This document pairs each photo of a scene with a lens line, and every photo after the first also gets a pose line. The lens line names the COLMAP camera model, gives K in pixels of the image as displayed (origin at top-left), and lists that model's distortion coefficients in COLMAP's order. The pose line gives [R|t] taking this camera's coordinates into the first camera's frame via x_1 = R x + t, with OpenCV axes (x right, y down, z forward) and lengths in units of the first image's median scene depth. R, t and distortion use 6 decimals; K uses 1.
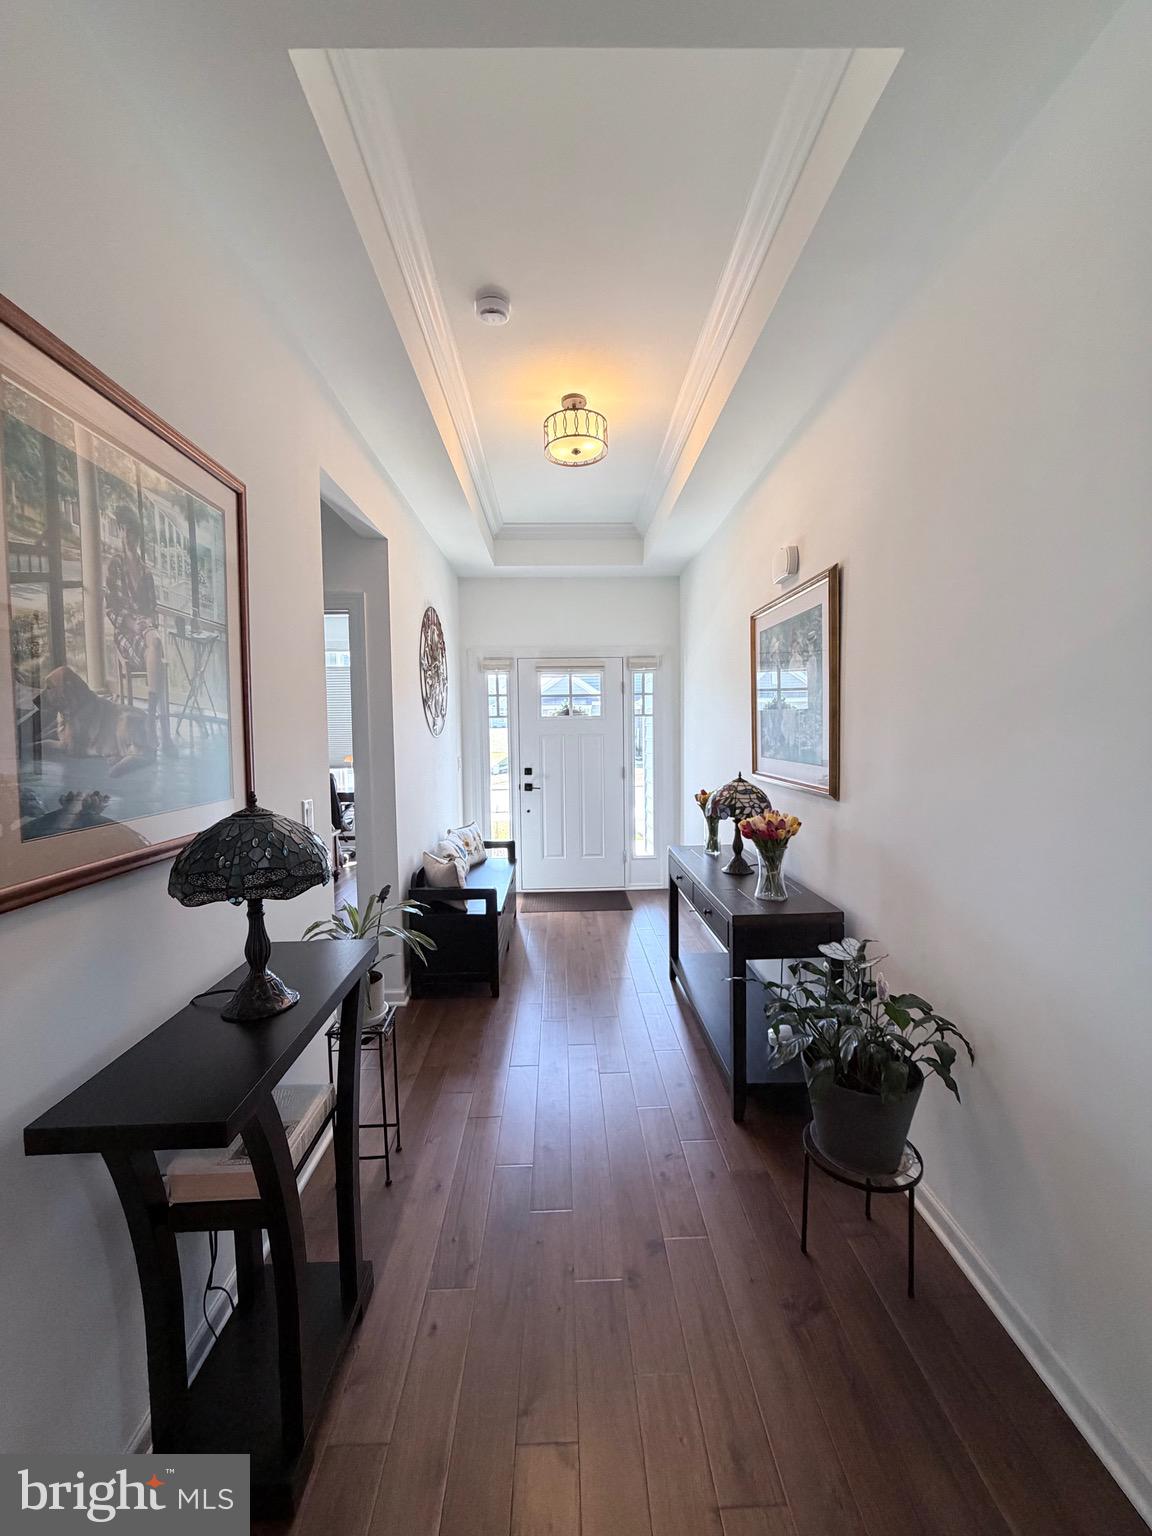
lens RADIAL K [[610.3, 0, 576.0], [0, 610.3, 768.0], [0, 0, 1]] dist [-0.002299, -0.000325]
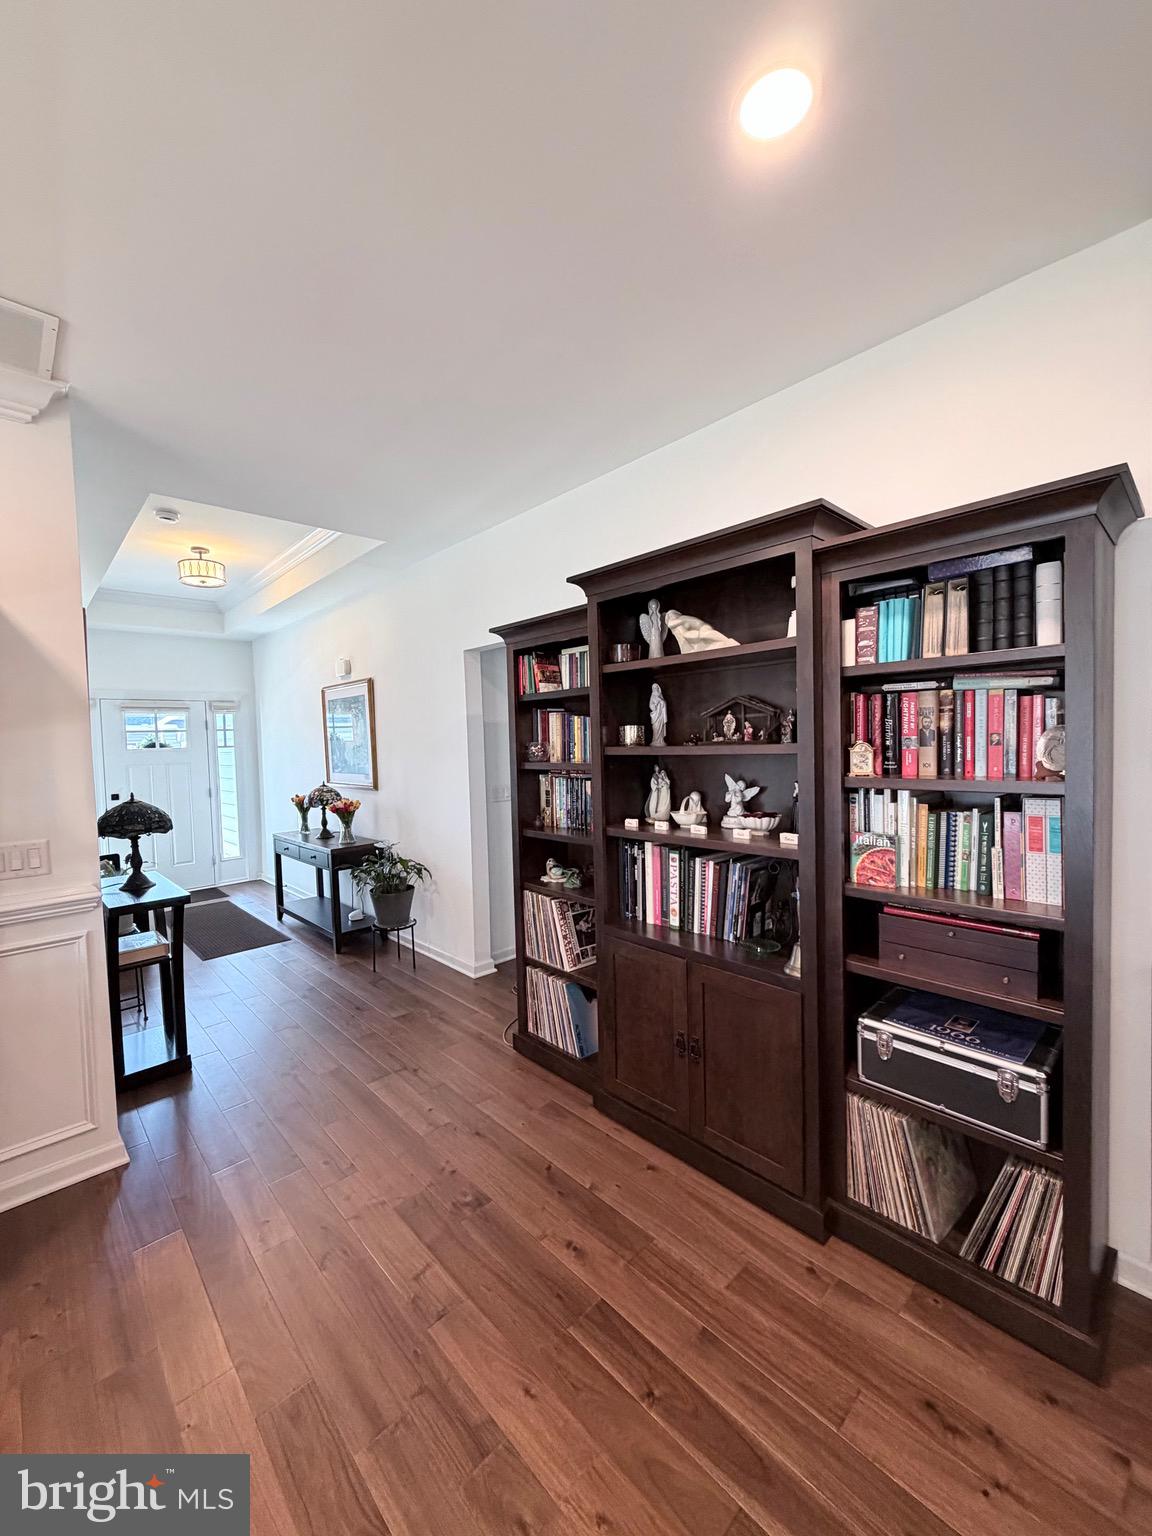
lens RADIAL K [[610.3, 0, 576.0], [0, 610.3, 768.0], [0, 0, 1]] dist [-0.002299, -0.000325]
pose [[0.745240, -0.034298, 0.665913, -0.368323], [0.059420, 0.998119, -0.015091, 0.039398], [-0.664143, 0.050815, 0.745877, -0.825334]]
